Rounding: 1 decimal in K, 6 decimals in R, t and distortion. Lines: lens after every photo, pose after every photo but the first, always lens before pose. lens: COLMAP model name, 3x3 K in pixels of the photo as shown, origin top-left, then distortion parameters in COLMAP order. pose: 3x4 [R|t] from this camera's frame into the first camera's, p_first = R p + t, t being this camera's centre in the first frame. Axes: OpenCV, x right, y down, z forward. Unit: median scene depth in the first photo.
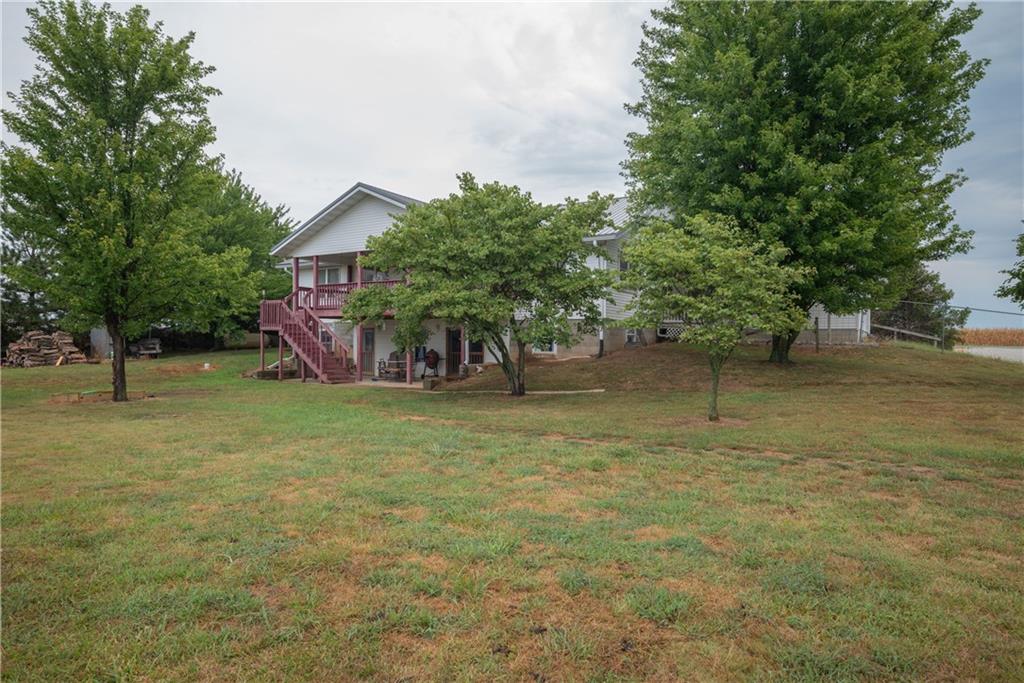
lens RADIAL K [[625.3, 0, 509.7], [0, 625.3, 341.4], [0, 0, 1]] dist [-0.002087, 0.000279]
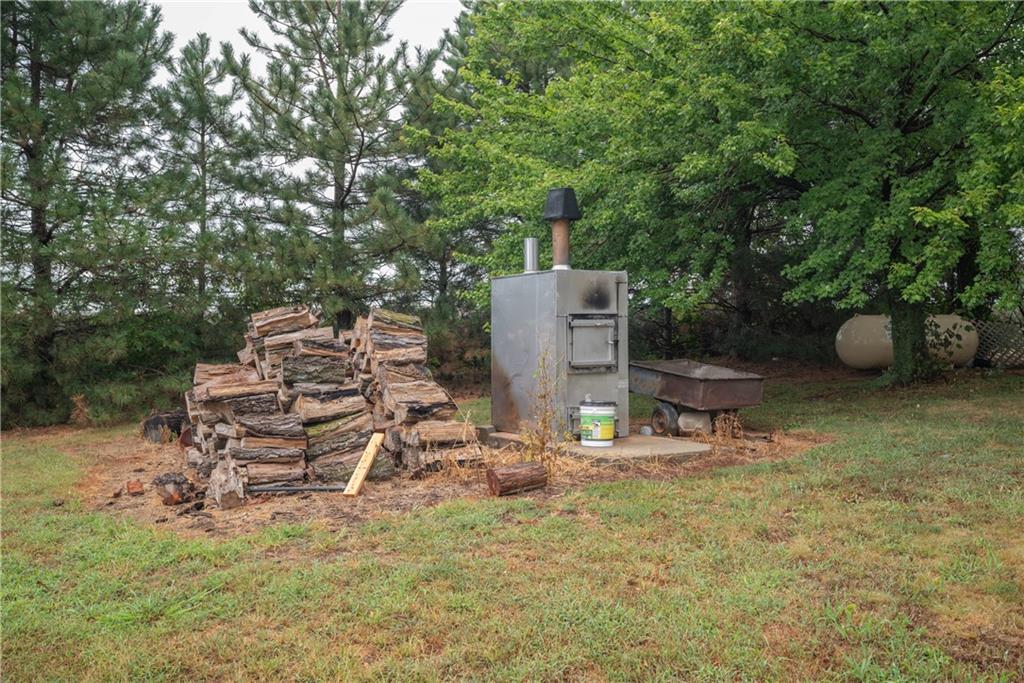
lens RADIAL K [[886.0, 0, 511.8], [0, 886.0, 340.9], [0, 0, 1]] dist [0.000176, 0.000009]
pose [[0.858159, -0.004837, -0.513362, -0.528482], [0.004349, 0.999988, -0.002152, -0.004655], [0.513366, -0.000386, 0.858170, 0.769651]]
